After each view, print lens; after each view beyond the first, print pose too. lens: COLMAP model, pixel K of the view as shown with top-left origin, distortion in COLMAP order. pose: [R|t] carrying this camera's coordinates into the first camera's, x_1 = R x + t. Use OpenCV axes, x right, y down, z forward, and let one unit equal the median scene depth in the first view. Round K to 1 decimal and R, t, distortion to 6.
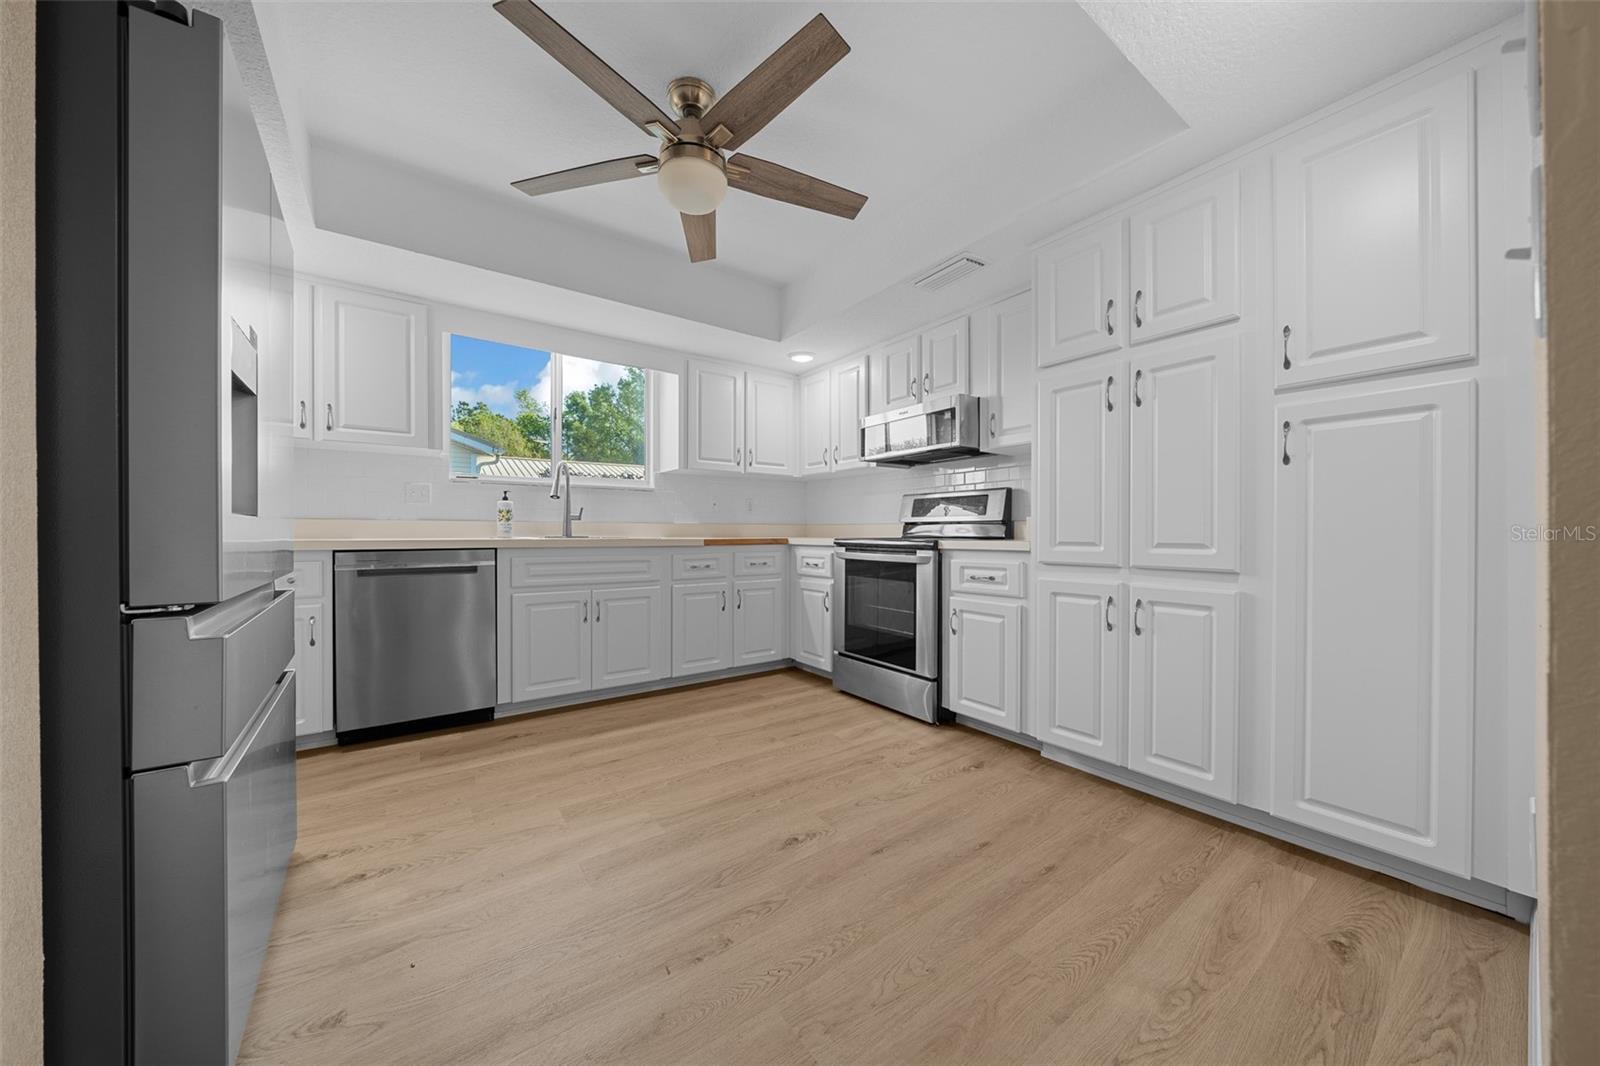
lens RADIAL K [[538.4, 0, 797.1], [0, 538.4, 532.8], [0, 0, 1]] dist [-0.007609, -0.000043]
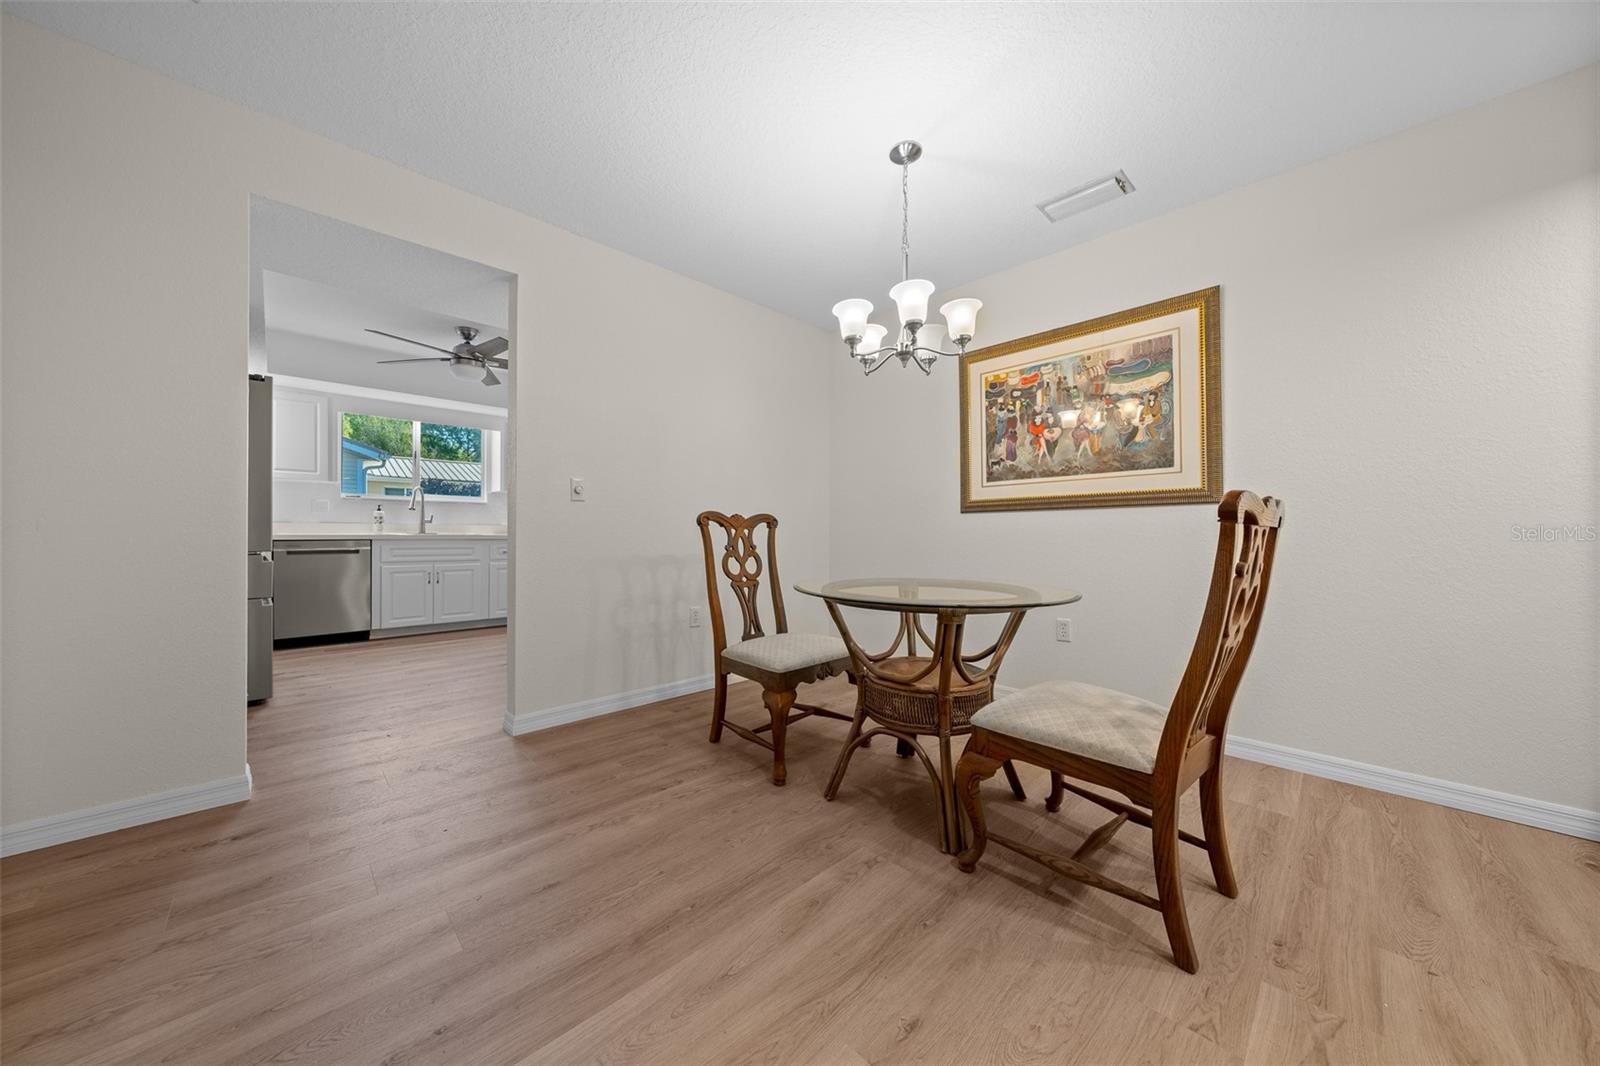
lens RADIAL K [[538.4, 0, 810.2], [0, 538.4, 532.0], [0, 0, 1]] dist [-0.007609, -0.000043]
pose [[0.988065, 0.007347, 0.153863, 4.360465], [-0.007766, 0.999968, 0.002125, -0.083572], [-0.153842, -0.003294, 0.988090, -7.054930]]
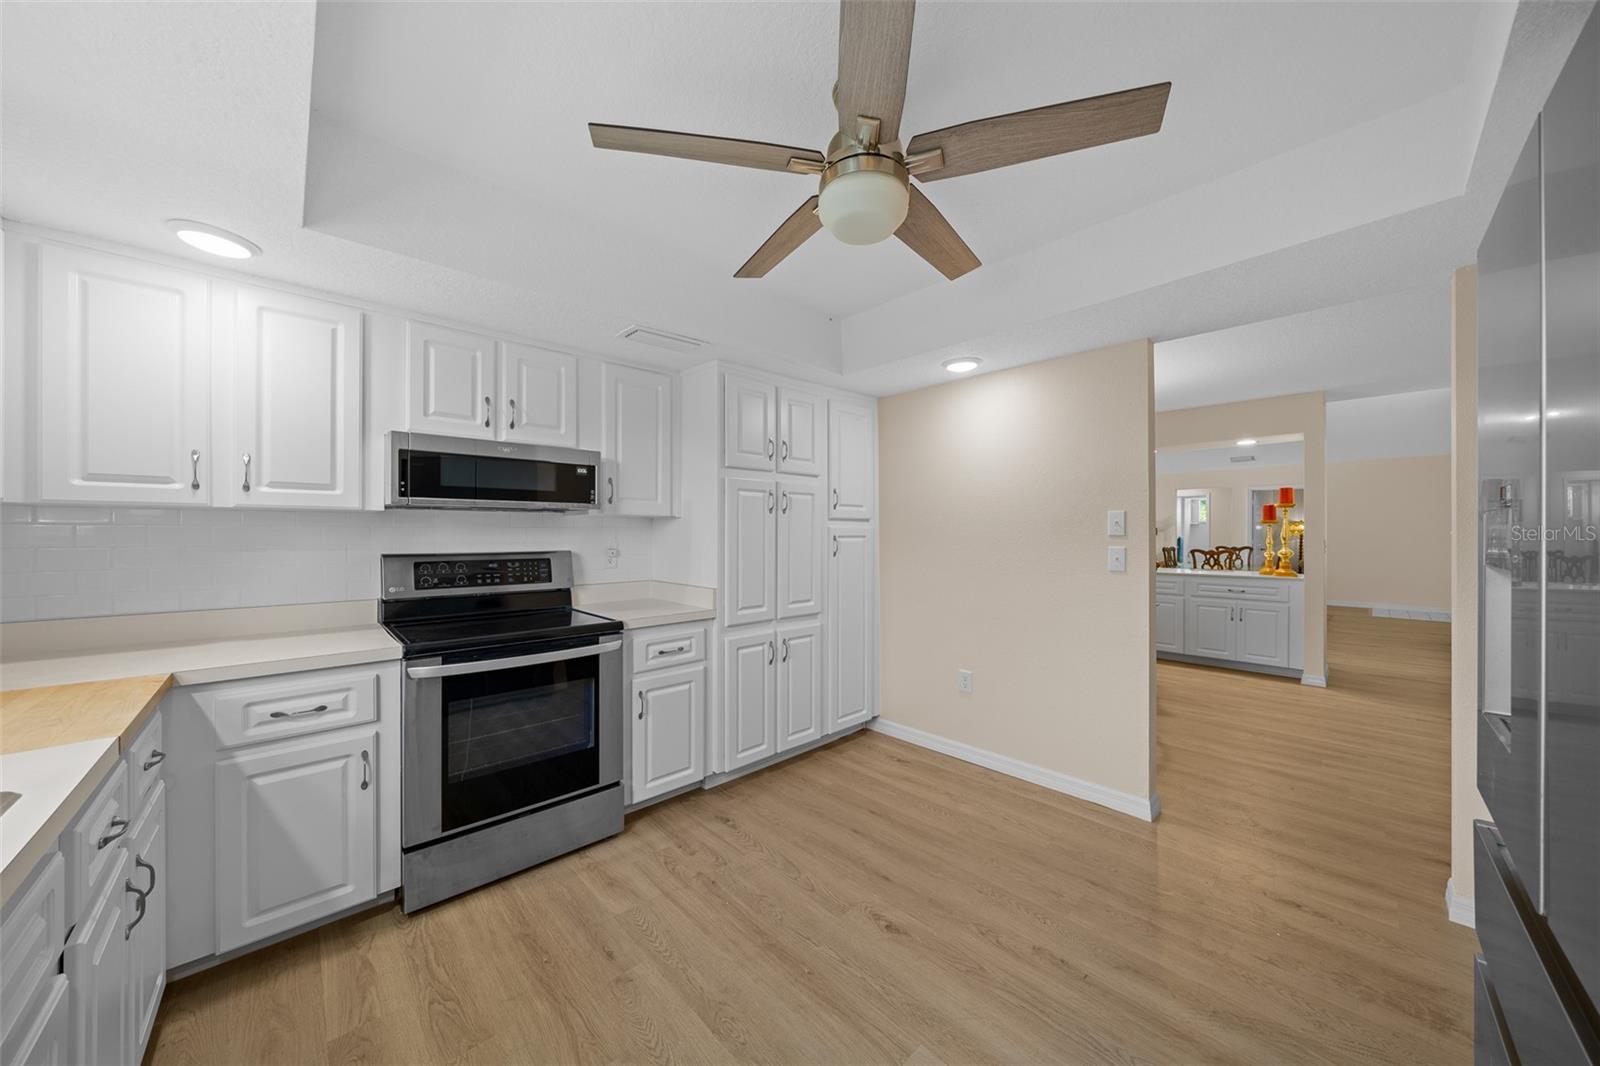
lens RADIAL K [[538.4, 0, 799.4], [0, 538.4, 532.9], [0, 0, 1]] dist [-0.007609, -0.000043]
pose [[-0.118482, 0.002184, 0.992954, -0.656559], [0.002609, 0.999995, -0.001888, -0.129001], [-0.992953, 0.002367, -0.118488, 0.824428]]
